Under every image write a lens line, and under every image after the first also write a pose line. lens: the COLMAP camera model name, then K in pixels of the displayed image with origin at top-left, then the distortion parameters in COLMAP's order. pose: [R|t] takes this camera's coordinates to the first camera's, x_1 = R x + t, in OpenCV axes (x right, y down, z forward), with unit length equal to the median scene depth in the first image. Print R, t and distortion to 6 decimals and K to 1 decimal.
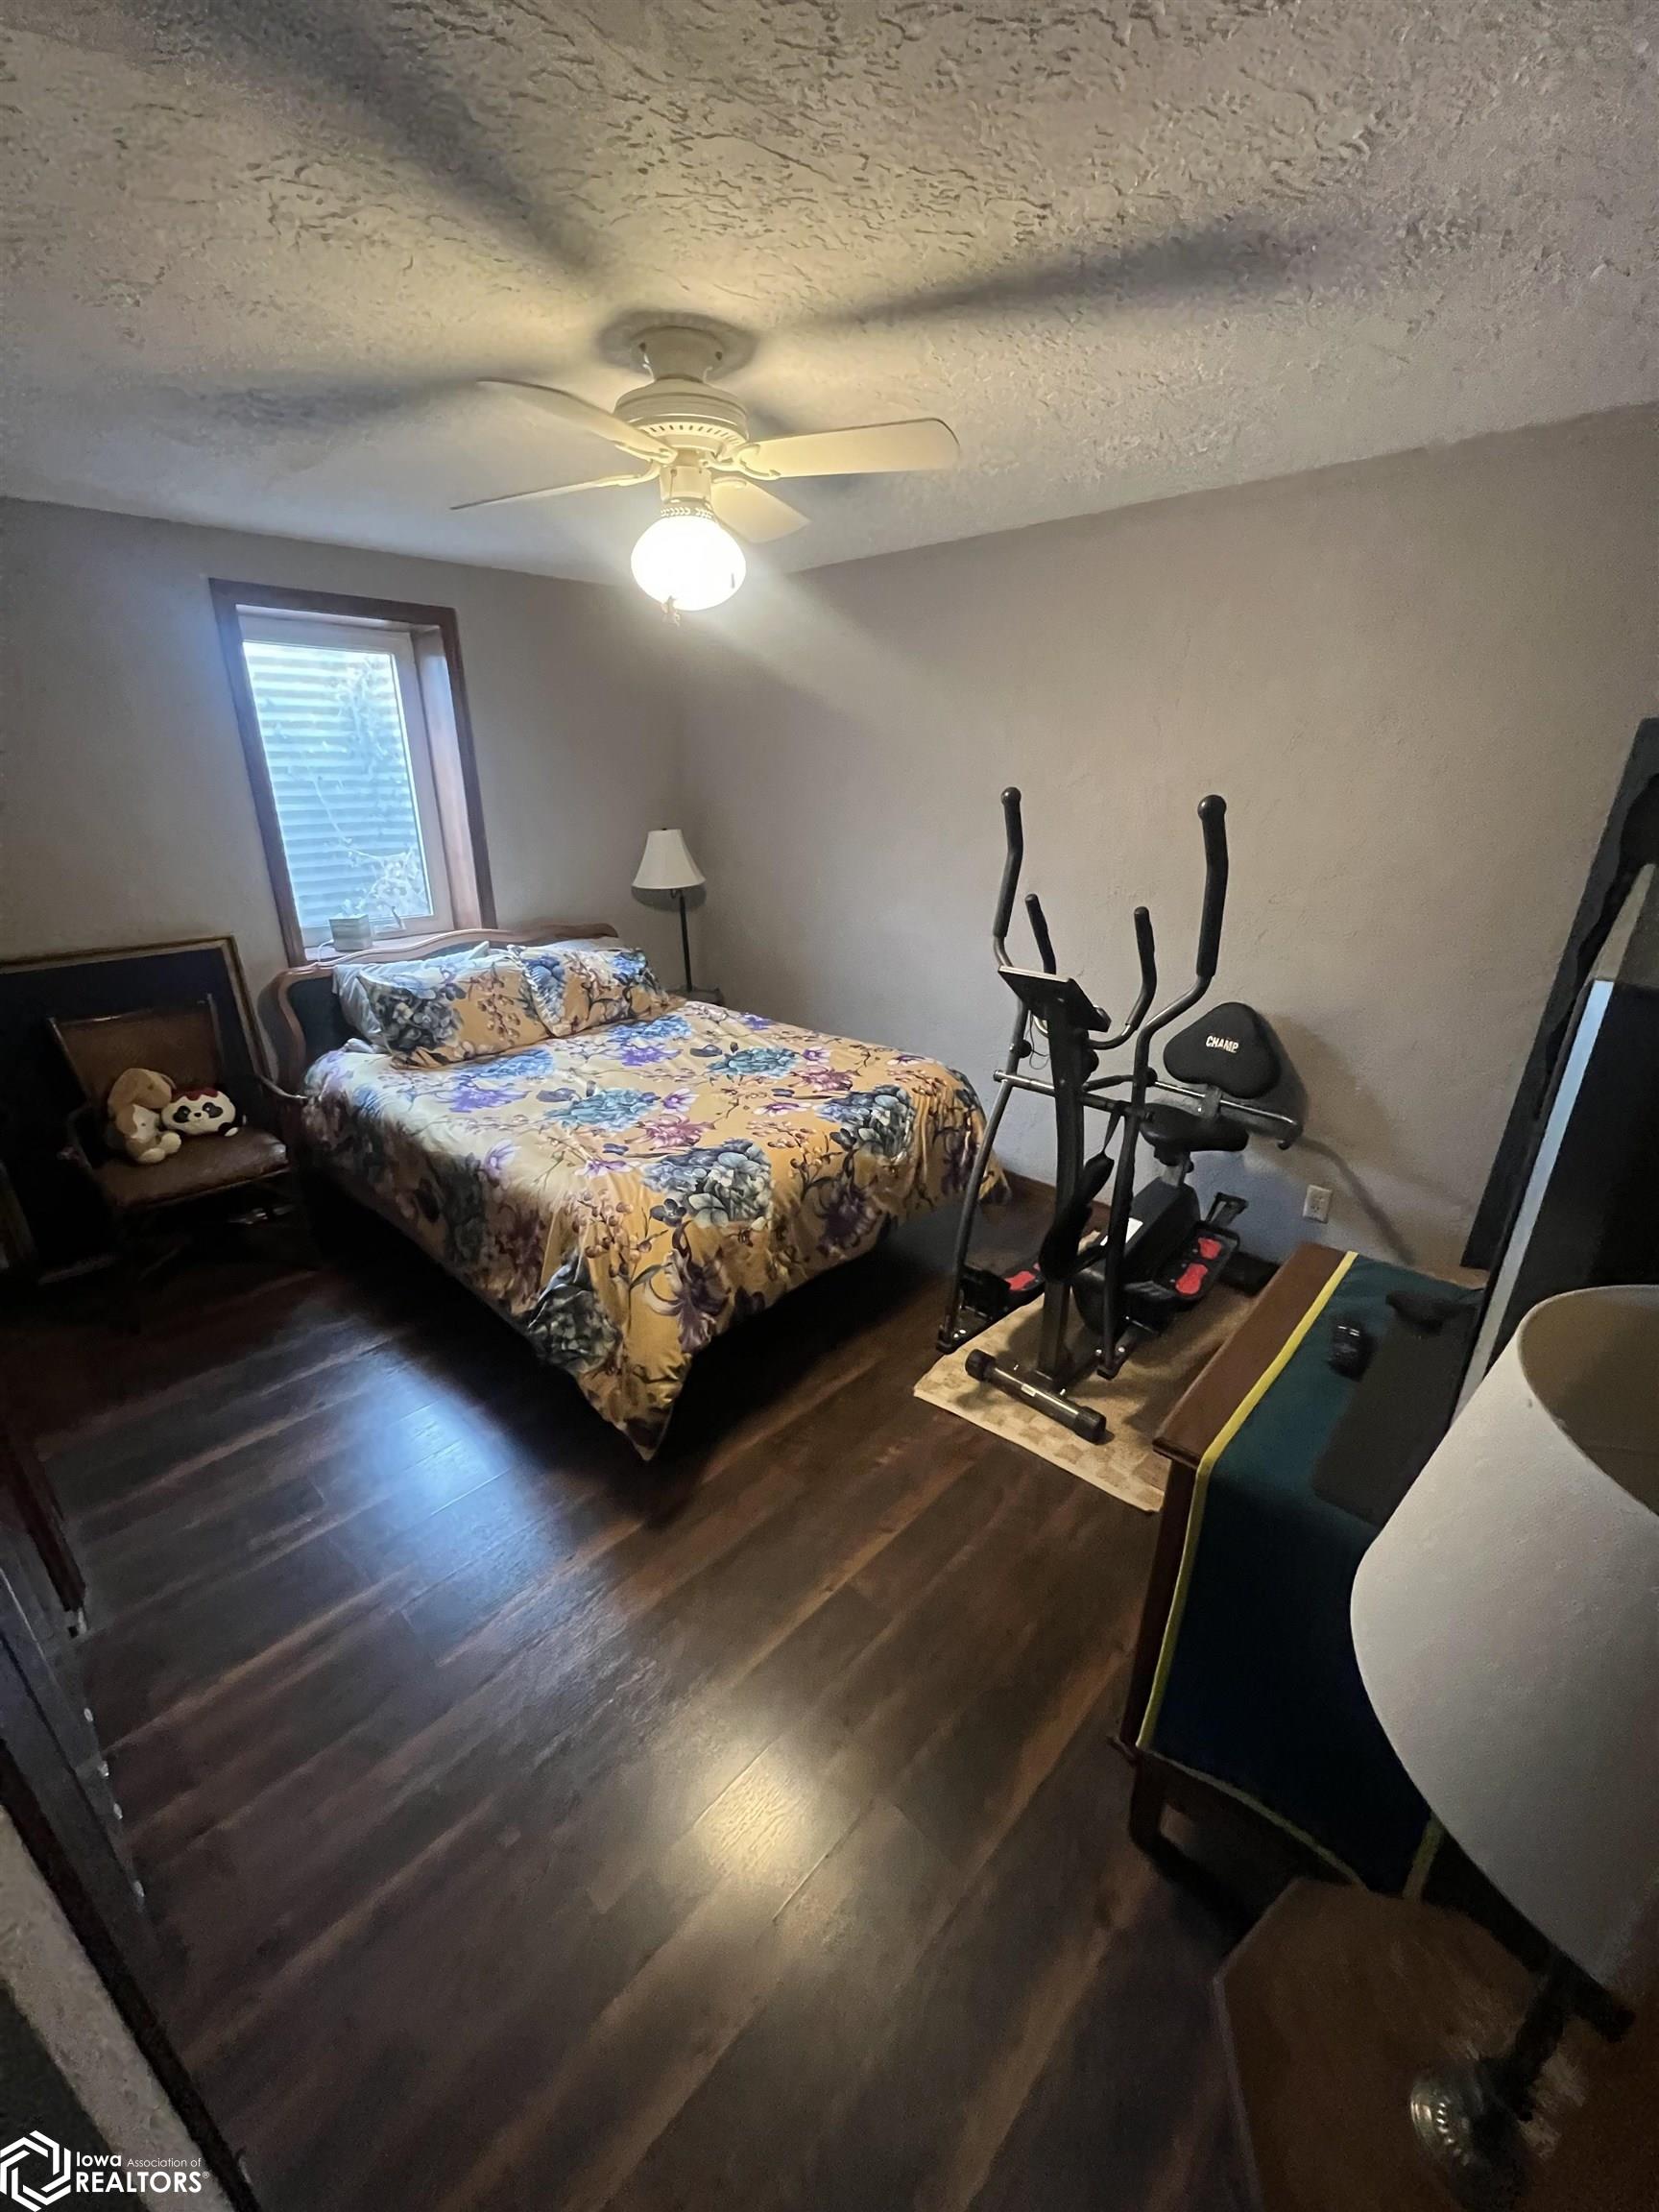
lens RADIAL K [[879.4, 0, 824.2], [0, 879.4, 1112.6], [0, 0, 1]] dist [-0.000394, -0.000138]
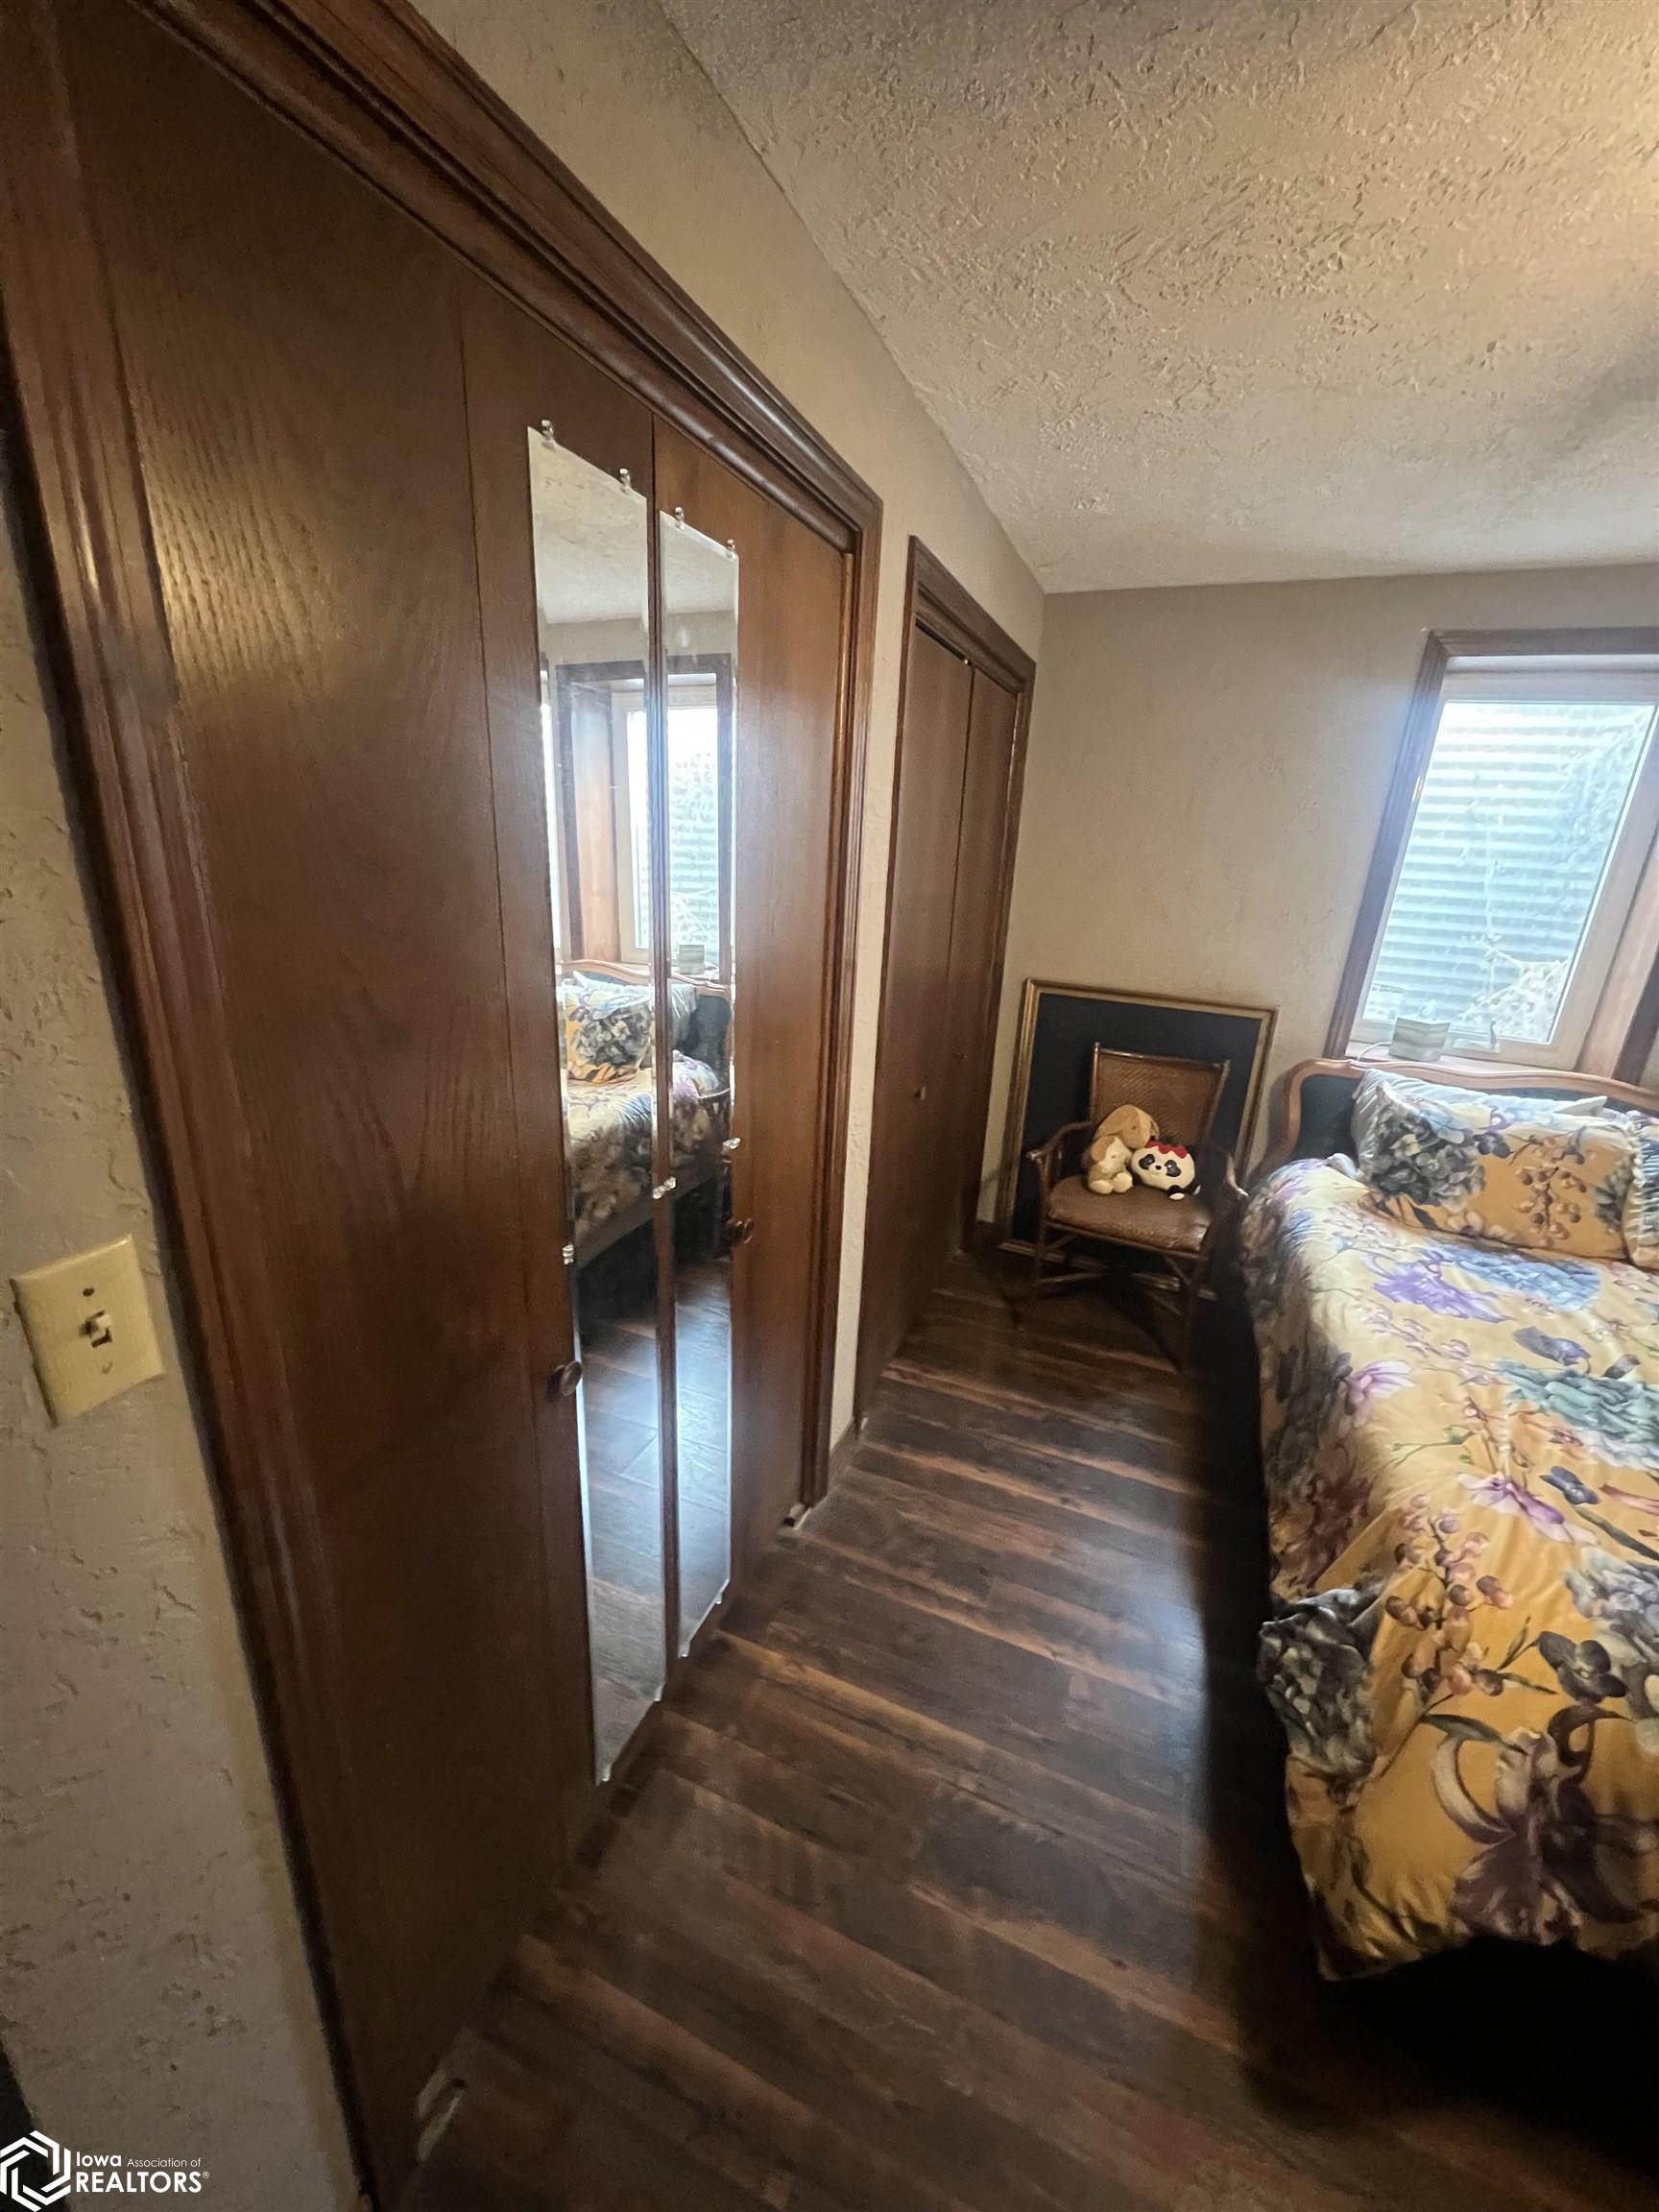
lens RADIAL K [[879.4, 0, 824.2], [0, 879.4, 1112.6], [0, 0, 1]] dist [-0.000394, -0.000138]
pose [[0.357706, 0.308592, -0.881373, 0.012944], [-0.395240, 0.905147, 0.156508, -0.061608], [0.846069, 0.292370, 0.445744, 0.219556]]
